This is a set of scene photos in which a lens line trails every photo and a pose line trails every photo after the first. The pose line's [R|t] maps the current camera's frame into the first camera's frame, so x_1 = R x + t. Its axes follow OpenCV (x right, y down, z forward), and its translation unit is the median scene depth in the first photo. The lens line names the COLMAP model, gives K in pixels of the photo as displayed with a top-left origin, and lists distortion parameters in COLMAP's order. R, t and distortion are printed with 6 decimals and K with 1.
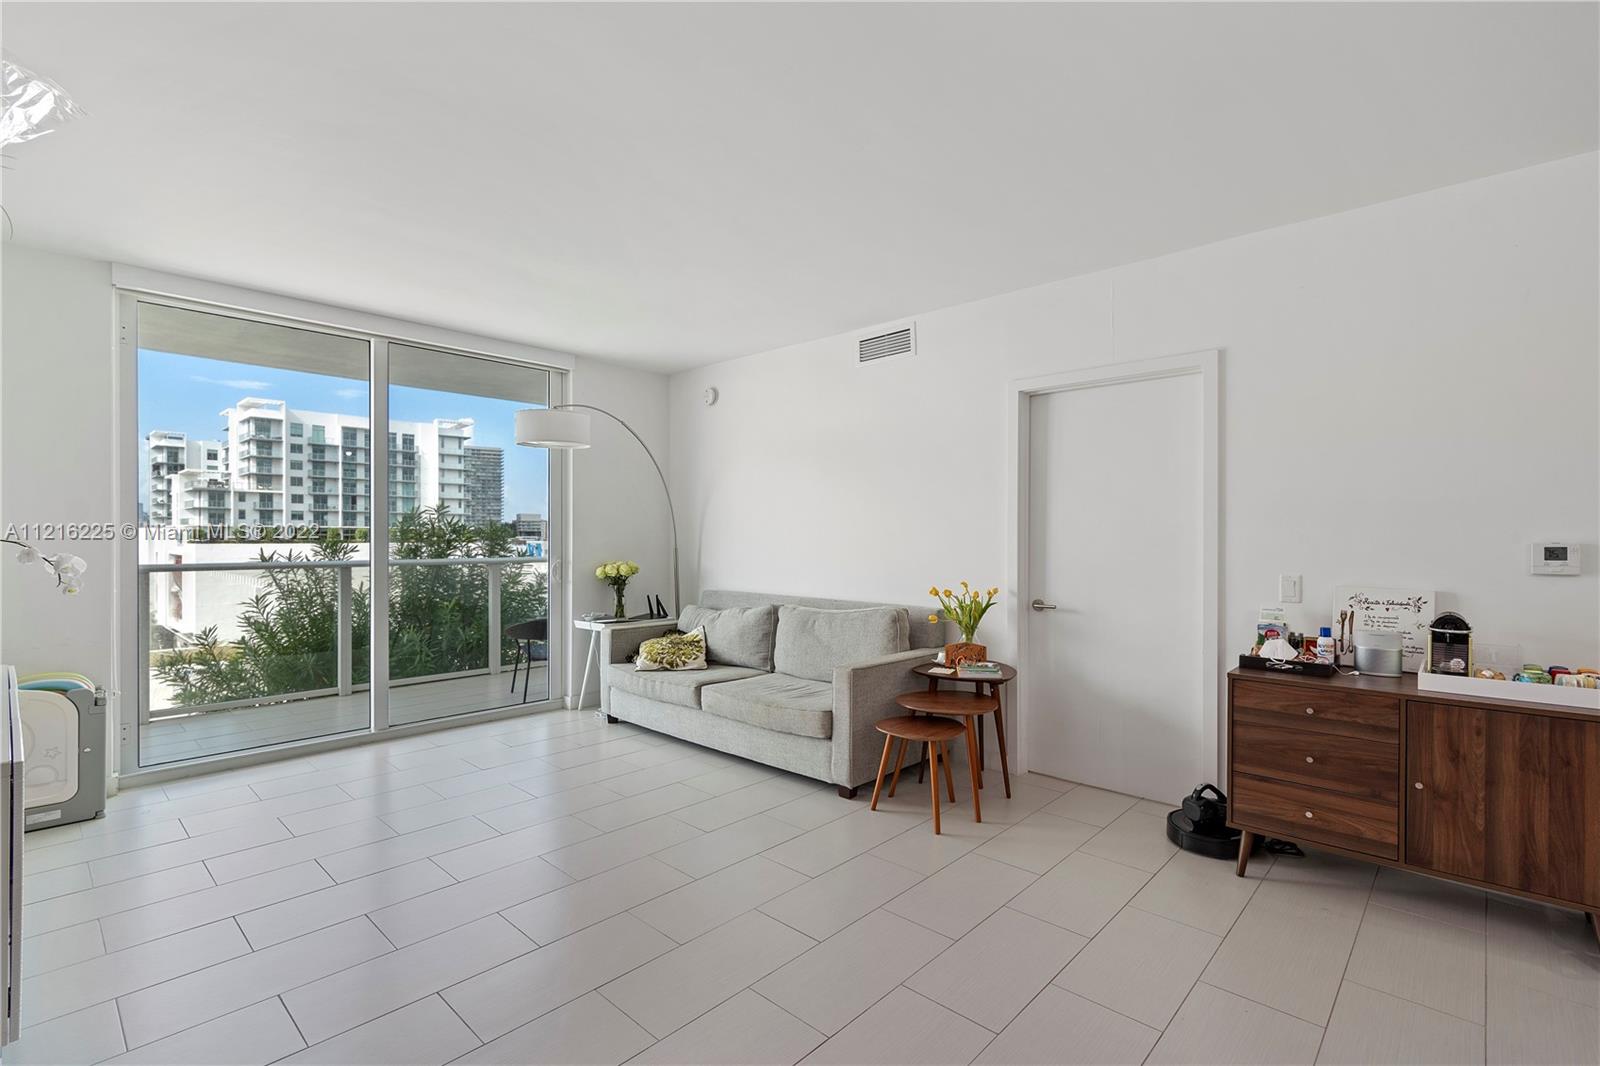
lens RADIAL K [[733.0, 0, 804.6], [0, 733.0, 542.2], [0, 0, 1]] dist [0.004862, 0.000514]
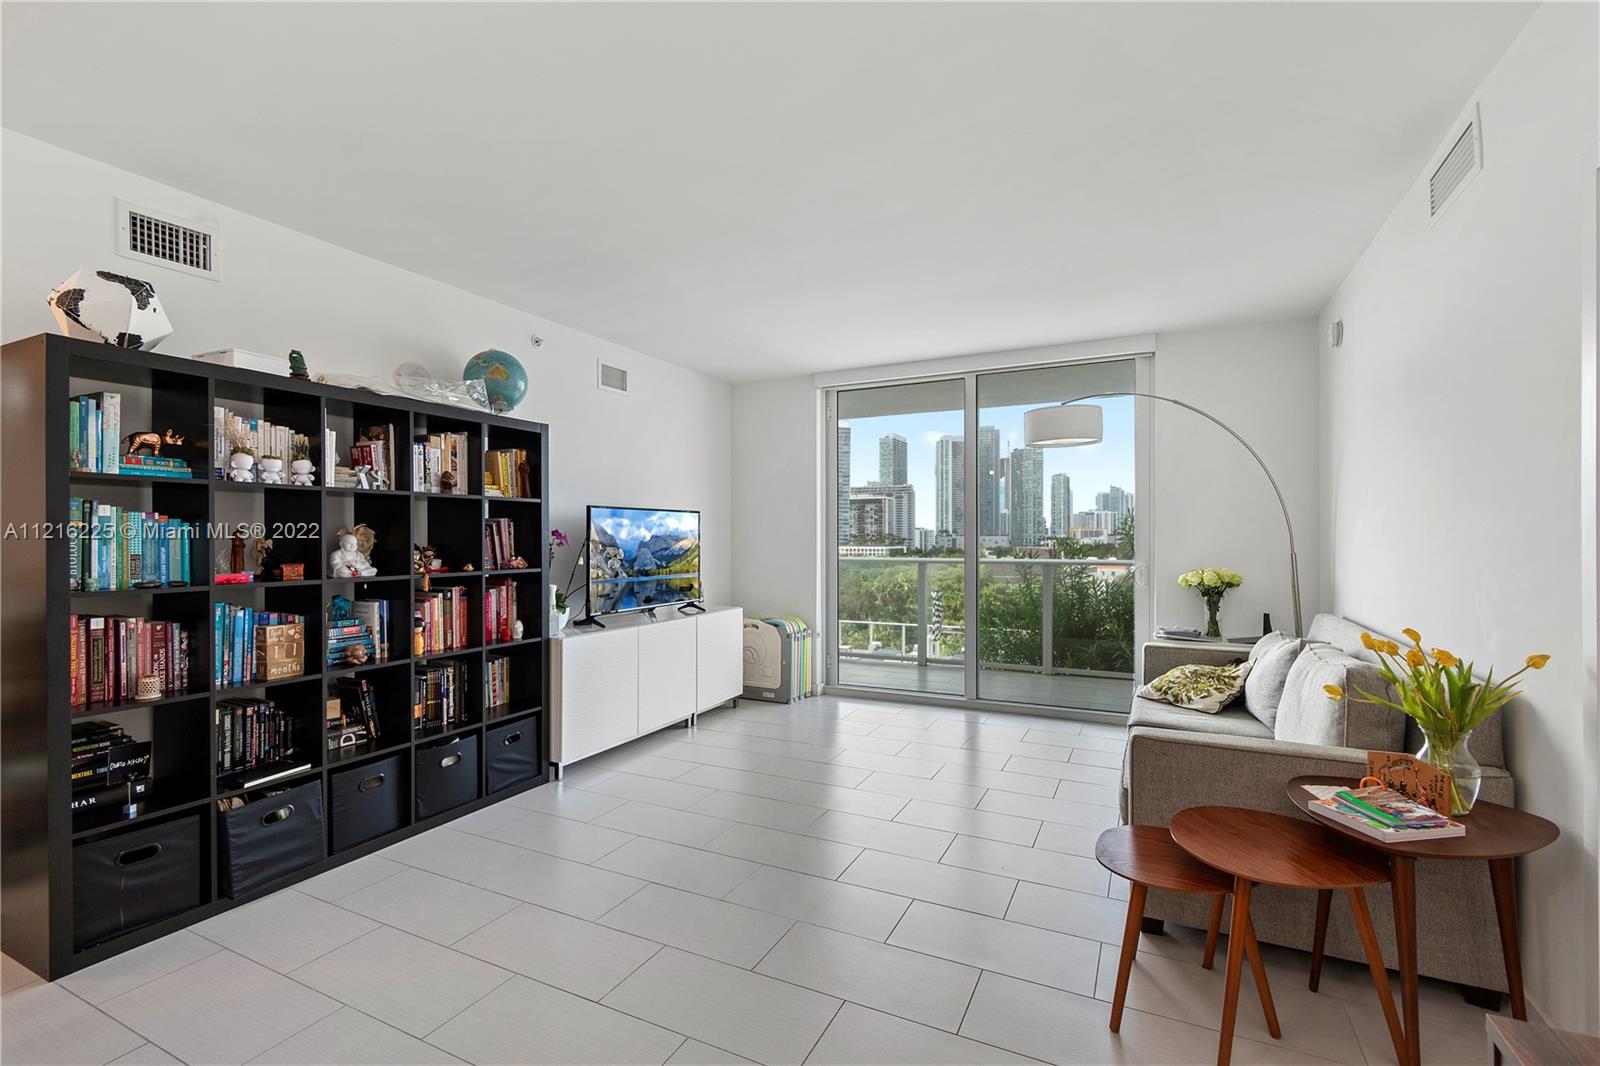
lens RADIAL K [[716.5, 0, 801.5], [0, 716.5, 541.7], [0, 0, 1]] dist [0.002461, -0.000011]
pose [[0.280699, 0.001462, -0.959795, 0.377195], [-0.005369, 0.999986, -0.000047, -0.000814], [0.959781, 0.005167, 0.280703, 0.325972]]
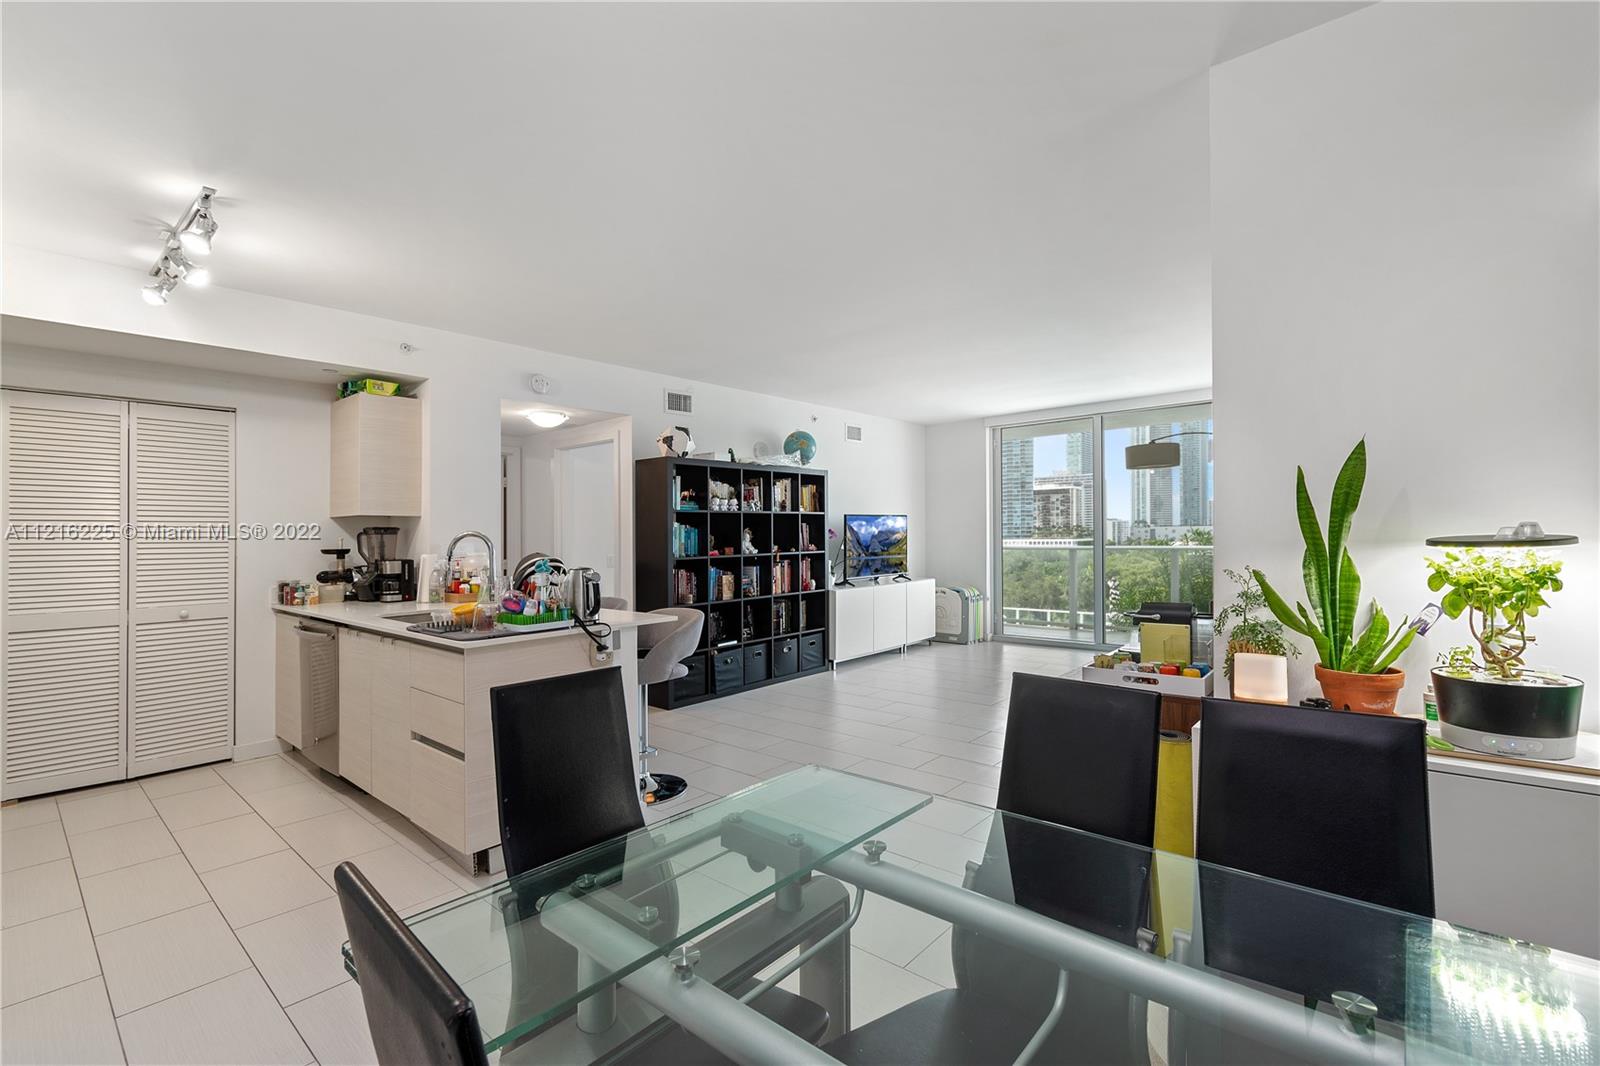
lens RADIAL K [[716.5, 0, 801.5], [0, 716.5, 541.7], [0, 0, 1]] dist [0.002461, -0.000011]
pose [[0.037977, 0.006845, -0.999255, 0.861966], [0.007888, 0.999943, 0.007150, 0.001519], [0.999247, -0.008153, 0.037921, 0.198370]]
